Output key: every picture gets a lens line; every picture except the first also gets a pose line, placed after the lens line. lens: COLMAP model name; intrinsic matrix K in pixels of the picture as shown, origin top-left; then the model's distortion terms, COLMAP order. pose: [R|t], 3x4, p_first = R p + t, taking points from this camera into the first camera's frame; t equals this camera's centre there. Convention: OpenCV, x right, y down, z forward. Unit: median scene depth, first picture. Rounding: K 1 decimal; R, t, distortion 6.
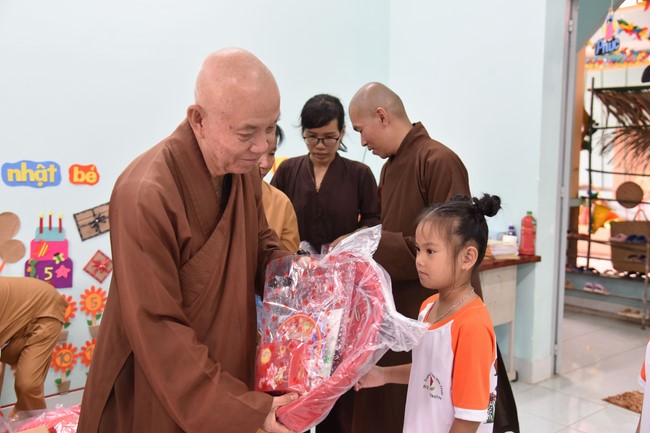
lens RADIAL K [[641.7, 0, 325.3], [0, 641.7, 225.8], [0, 0, 1]] dist [-0.001821, 0.129650]
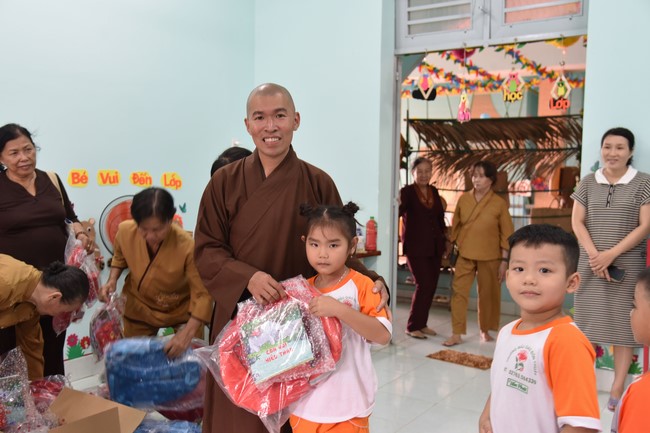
lens RADIAL K [[641.7, 0, 325.3], [0, 641.7, 225.8], [0, 0, 1]] dist [-0.001821, 0.129650]
pose [[0.961414, -0.011763, 0.274853, -0.076296], [0.017910, 0.999642, -0.019865, 0.011908], [-0.274521, 0.024021, 0.961281, -0.129357]]
